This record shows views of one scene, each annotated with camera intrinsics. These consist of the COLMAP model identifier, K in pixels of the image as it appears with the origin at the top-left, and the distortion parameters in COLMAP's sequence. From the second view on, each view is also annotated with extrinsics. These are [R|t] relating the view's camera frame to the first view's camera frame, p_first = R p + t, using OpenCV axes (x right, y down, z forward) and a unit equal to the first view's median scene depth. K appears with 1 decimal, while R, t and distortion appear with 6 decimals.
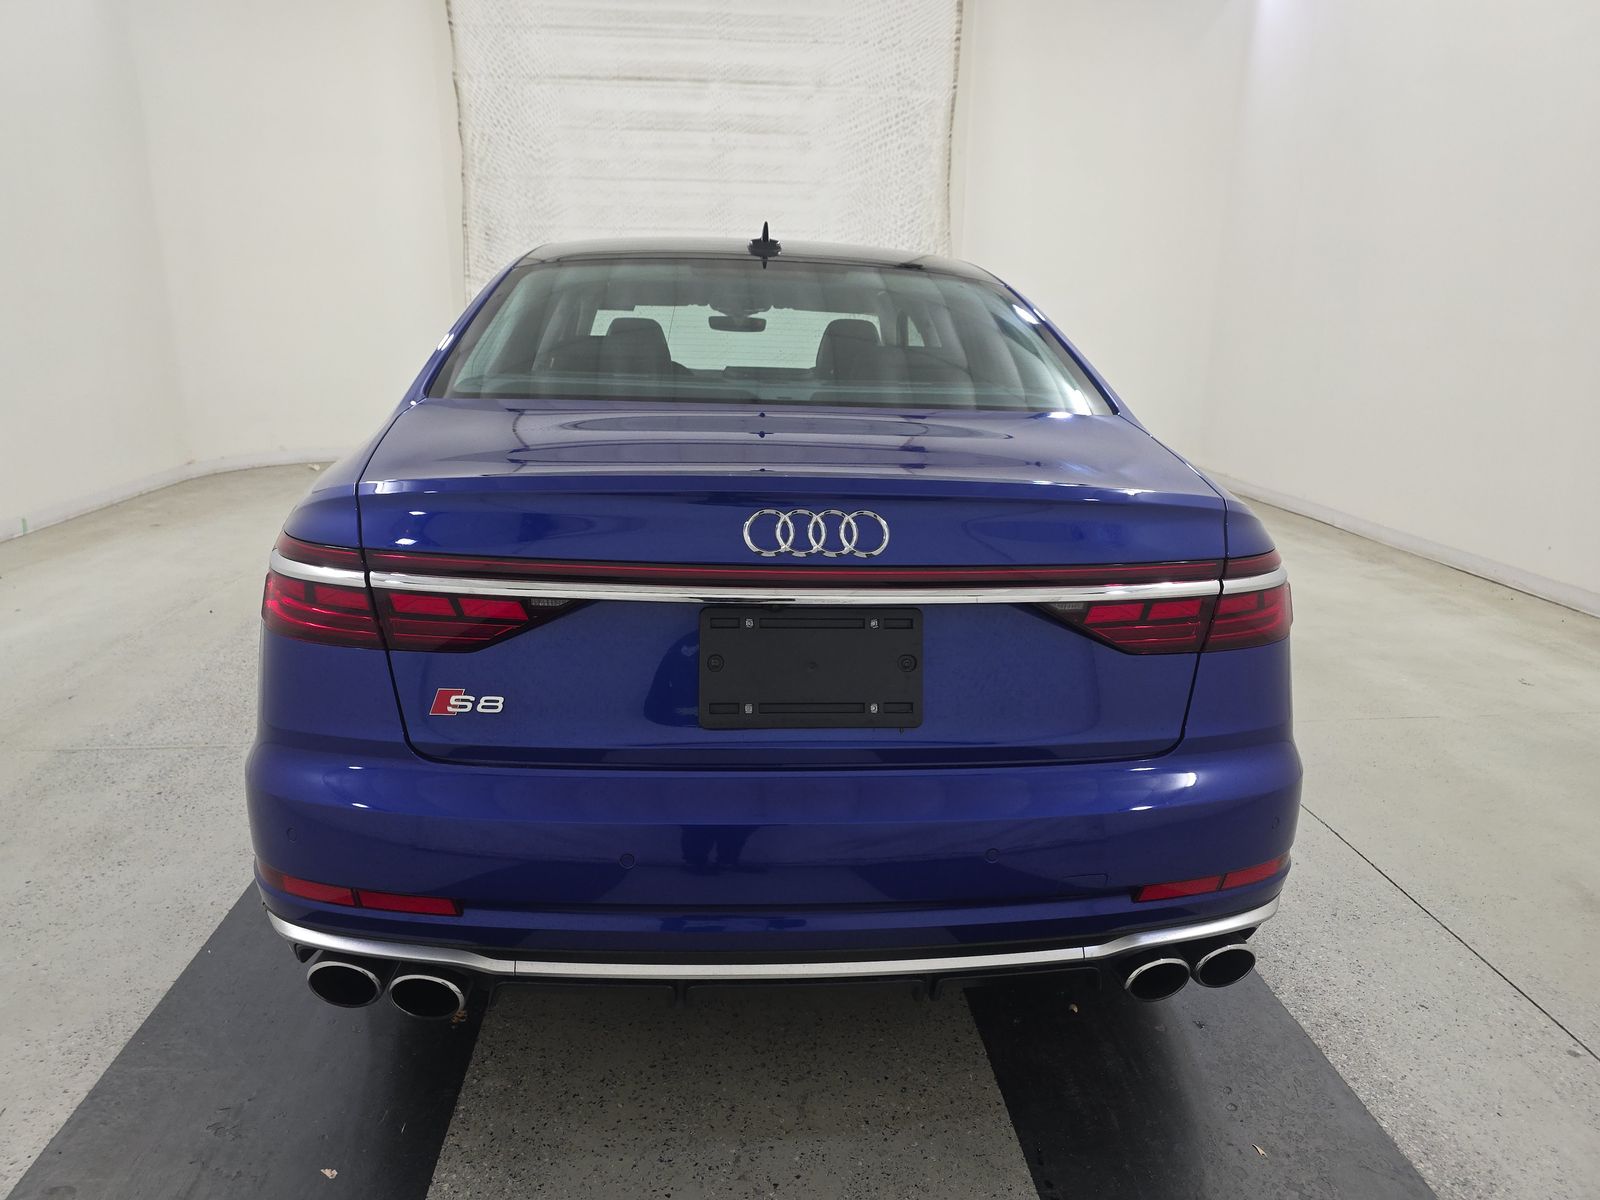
lens RADIAL K [[1080.1, 0, 811.7], [0, 1080.1, 602.6], [0, 0, 1]] dist [0.030623, -0.026403]
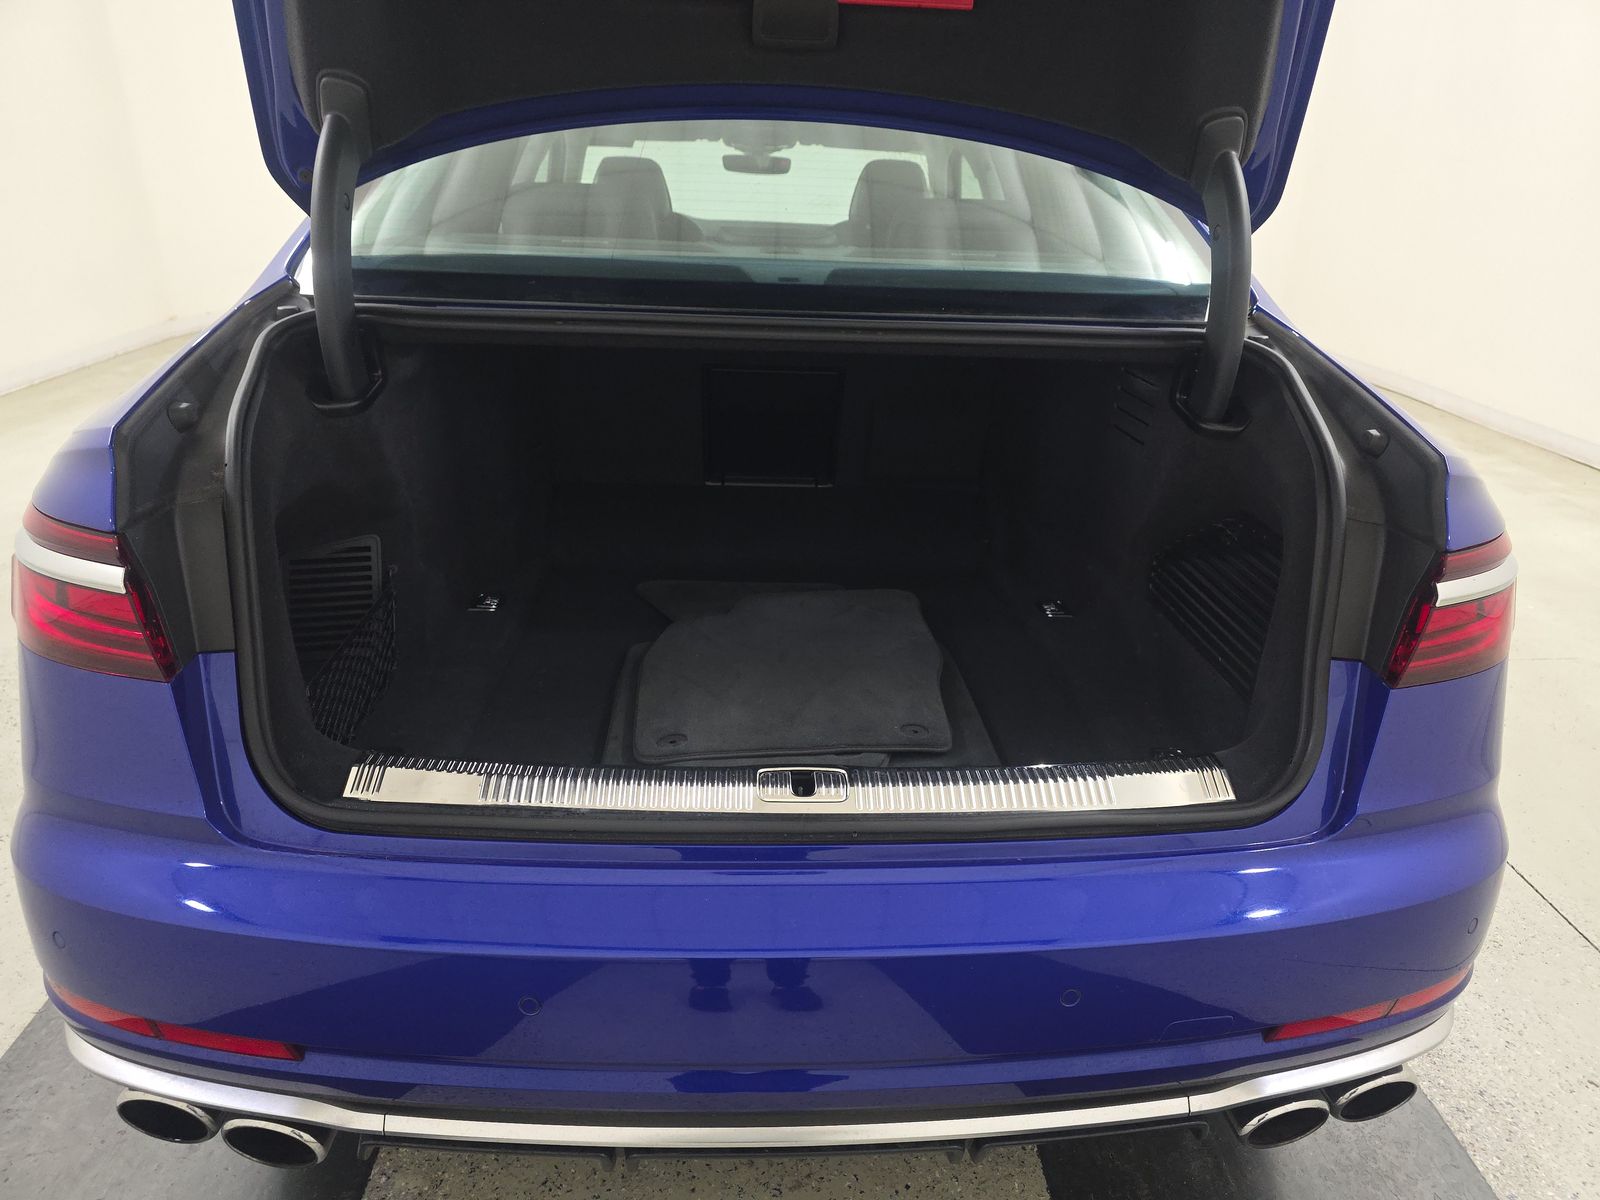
lens RADIAL K [[1080.1, 0, 816.0], [0, 1080.1, 621.3], [0, 0, 1]] dist [0.030623, -0.026403]
pose [[0.999419, 0.017633, -0.029162, 0.005544], [-0.013129, 0.988901, 0.147996, -0.023430], [0.031448, -0.147527, 0.988558, 0.084862]]
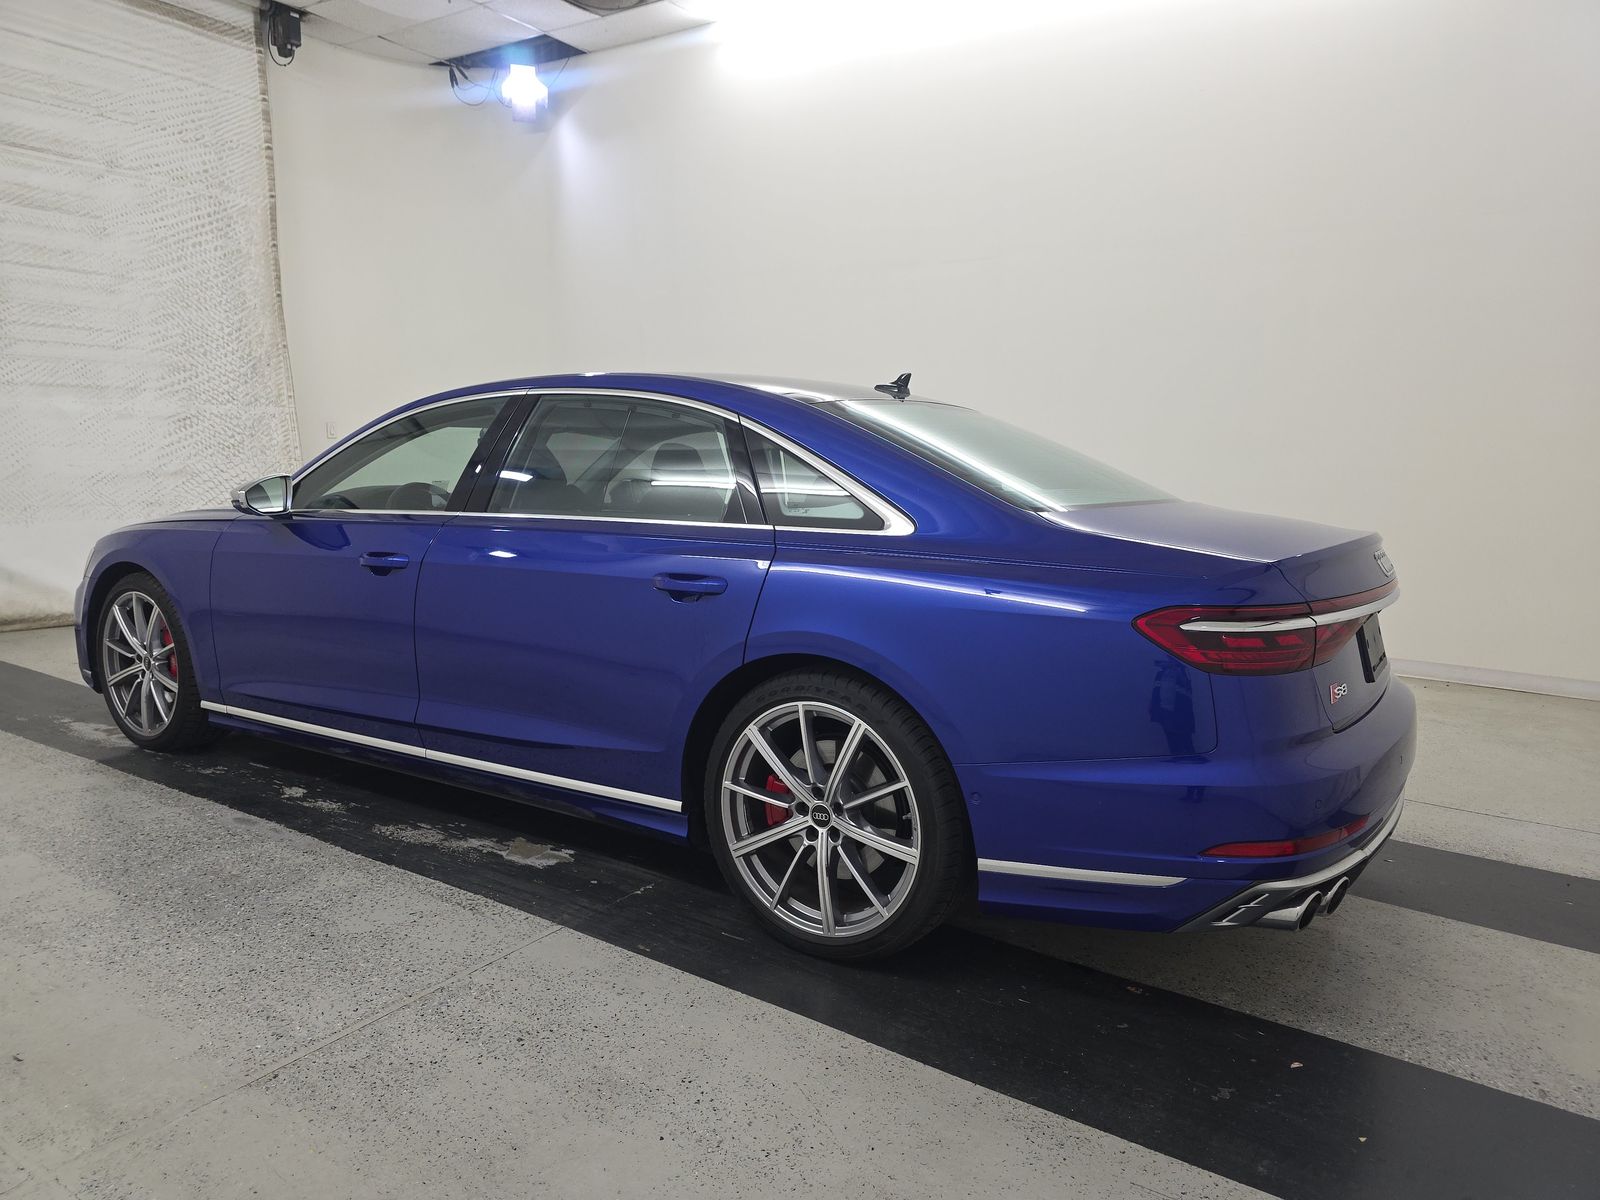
lens RADIAL K [[1080.1, 0, 806.1], [0, 1080.1, 601.2], [0, 0, 1]] dist [0.030623, -0.026403]
pose [[0.614241, -0.114090, 0.780828, -0.504788], [0.191879, 0.981390, -0.007547, -0.043519], [-0.765435, 0.154460, 0.624701, 0.145328]]
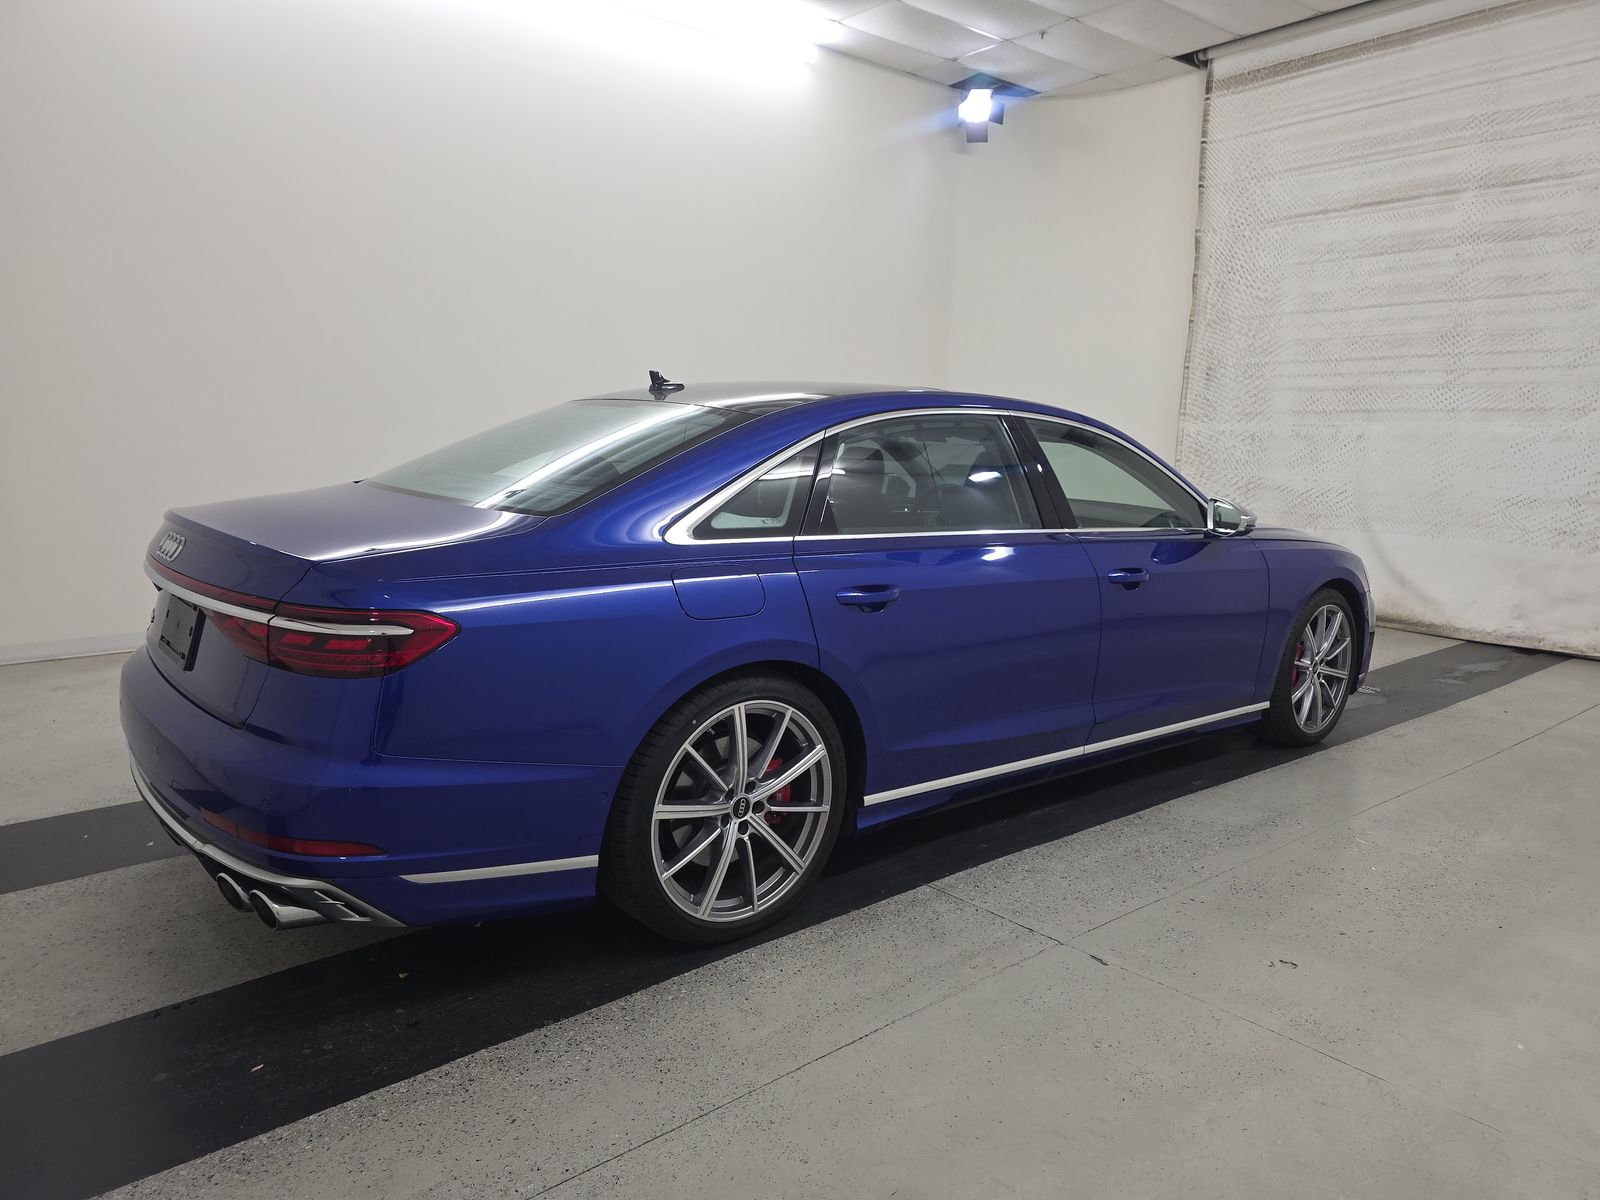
lens RADIAL K [[1080.1, 0, 807.5], [0, 1080.1, 600.3], [0, 0, 1]] dist [0.030623, -0.026403]
pose [[0.570346, 0.121191, -0.812415, 0.491875], [-0.221695, 0.975063, -0.010185, -0.046397], [0.790922, 0.185917, 0.582990, 0.185463]]
